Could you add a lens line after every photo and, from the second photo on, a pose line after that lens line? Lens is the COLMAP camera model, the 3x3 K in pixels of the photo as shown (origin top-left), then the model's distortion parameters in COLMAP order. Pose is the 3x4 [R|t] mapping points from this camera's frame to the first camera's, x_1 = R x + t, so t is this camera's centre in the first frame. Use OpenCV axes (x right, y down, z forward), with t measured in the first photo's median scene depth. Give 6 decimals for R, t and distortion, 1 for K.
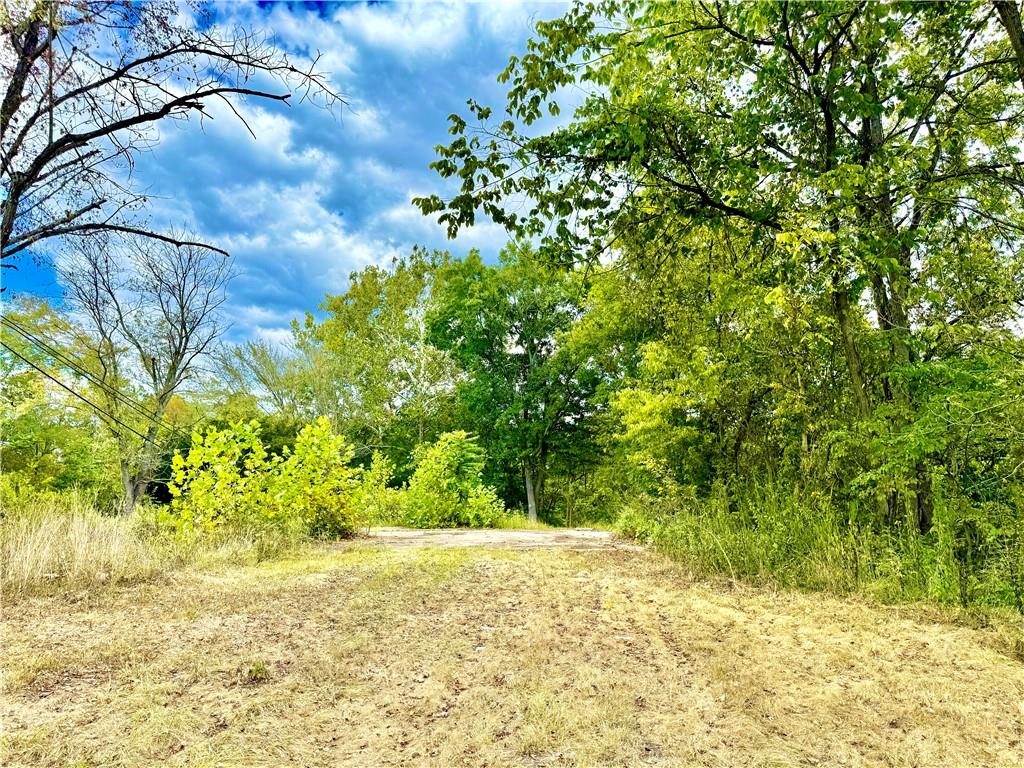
lens RADIAL K [[725.2, 0, 537.1], [0, 725.2, 376.2], [0, 0, 1]] dist [0.035334, -0.001872]
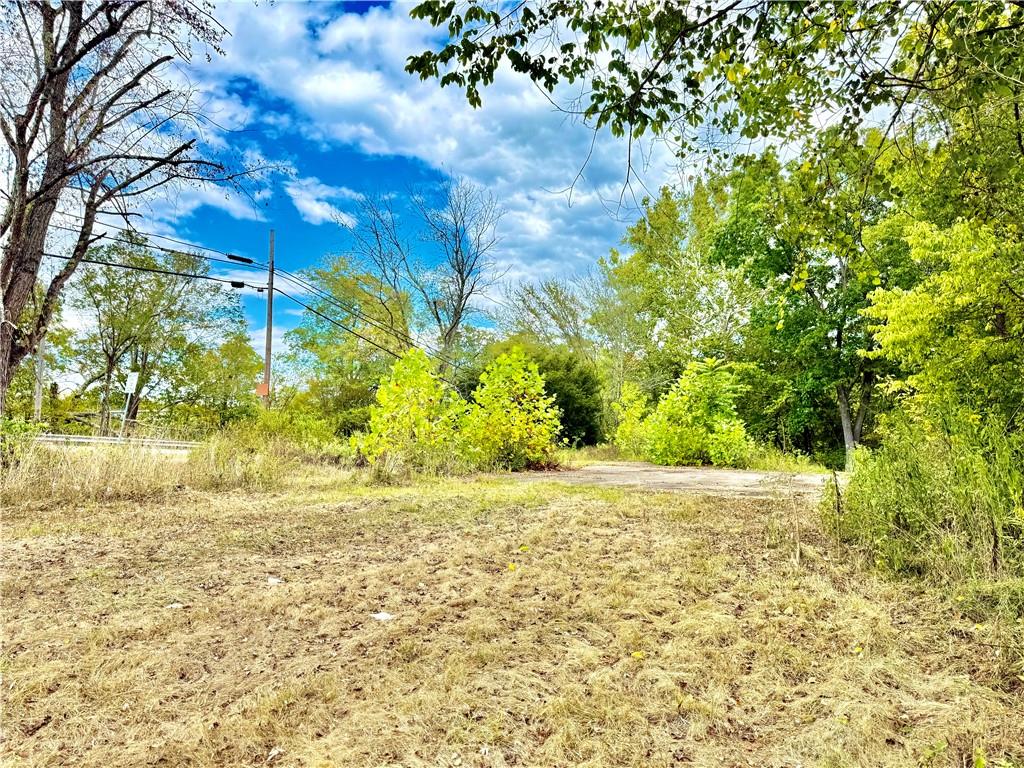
lens RADIAL K [[725.2, 0, 507.8], [0, 725.2, 382.1], [0, 0, 1]] dist [0.035334, -0.001872]
pose [[0.857068, -0.017923, -0.514891, 0.111157], [0.065494, 0.995077, 0.074380, 0.019433], [0.511023, -0.097471, 0.854023, 0.101846]]
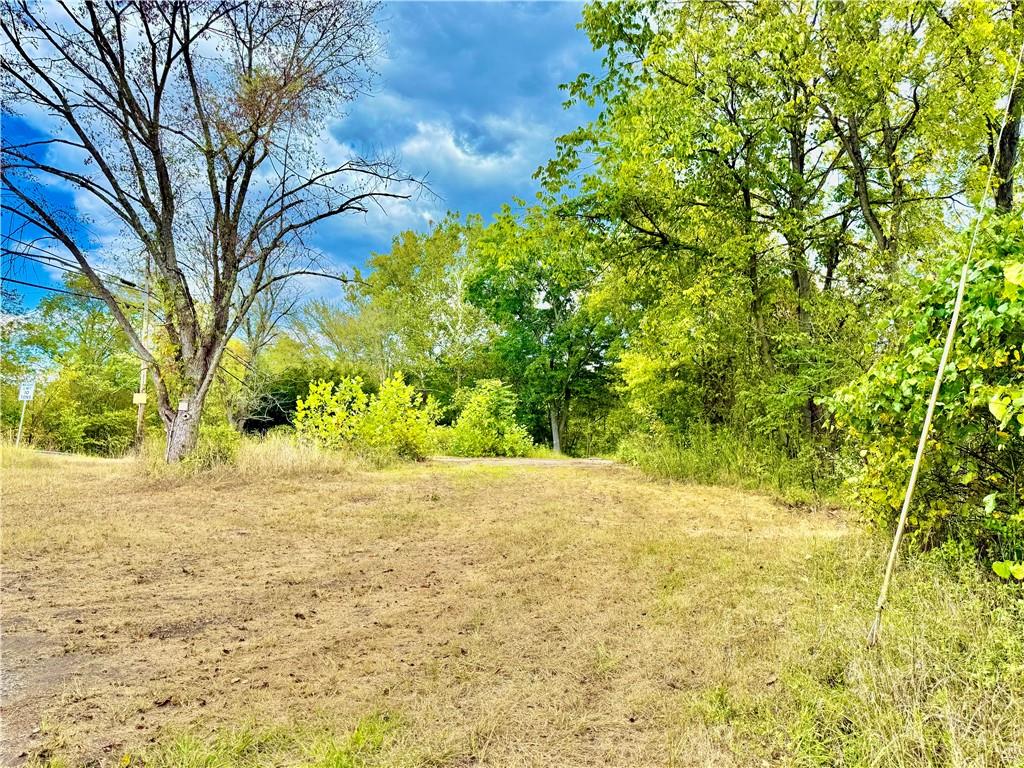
lens RADIAL K [[725.2, 0, 506.4], [0, 725.2, 383.7], [0, 0, 1]] dist [0.035334, -0.001872]
pose [[0.996816, 0.006280, -0.079488, 0.006043], [0.001029, 0.995797, 0.091583, -0.026504], [0.079729, -0.091373, 0.992620, -0.185655]]
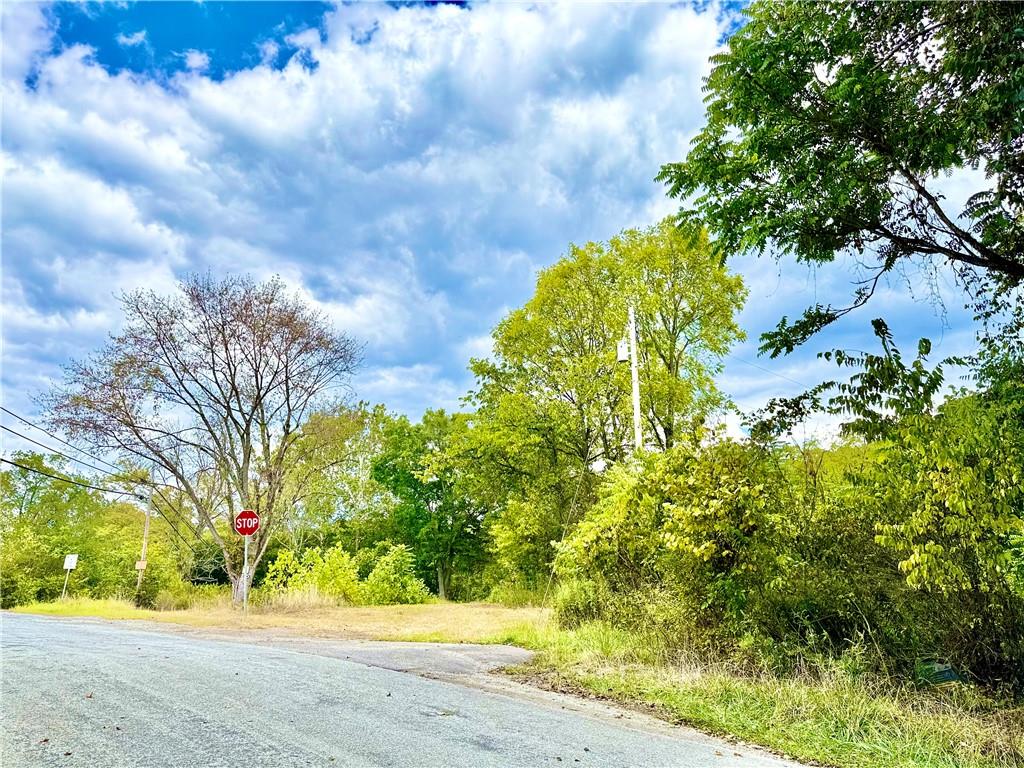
lens RADIAL K [[725.2, 0, 526.6], [0, 725.2, 363.3], [0, 0, 1]] dist [0.035334, -0.001872]
pose [[0.993291, 0.015946, 0.114536, -0.016582], [0.000476, 0.989876, -0.141937, -0.080551], [-0.115640, 0.141040, 0.983227, -0.591550]]
